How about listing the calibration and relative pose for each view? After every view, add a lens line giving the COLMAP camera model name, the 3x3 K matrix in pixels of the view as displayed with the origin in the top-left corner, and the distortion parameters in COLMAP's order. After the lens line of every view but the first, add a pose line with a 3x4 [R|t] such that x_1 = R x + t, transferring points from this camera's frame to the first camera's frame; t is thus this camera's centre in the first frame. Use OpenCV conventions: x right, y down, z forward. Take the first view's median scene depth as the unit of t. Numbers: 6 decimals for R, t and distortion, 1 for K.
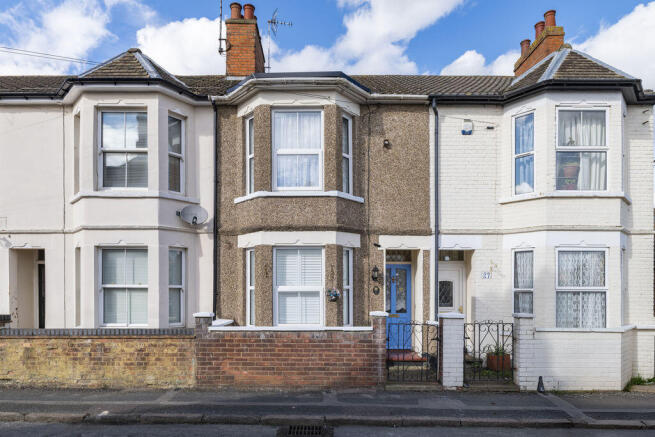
lens RADIAL K [[377.6, 0, 327.8], [0, 377.6, 224.7], [0, 0, 1]] dist [0.002376, 0.004016]
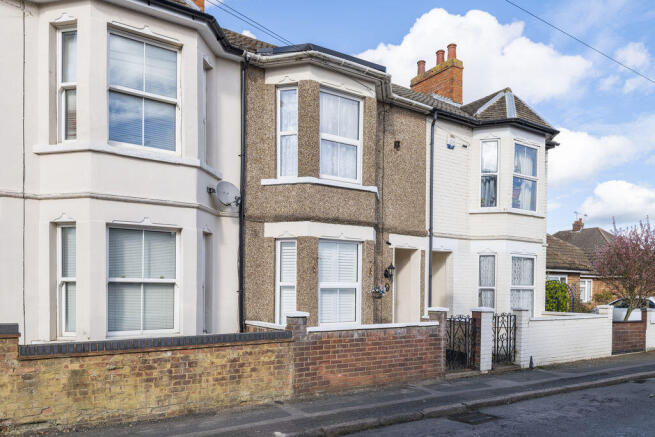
lens RADIAL K [[434.2, 0, 327.8], [0, 434.2, 213.5], [0, 0, 1]] dist [0.027016, -0.009394]
pose [[0.852718, 0.092165, 0.514177, -0.666052], [-0.094321, 0.995299, -0.021980, 0.017091], [-0.513786, -0.029755, 0.857402, 0.086946]]
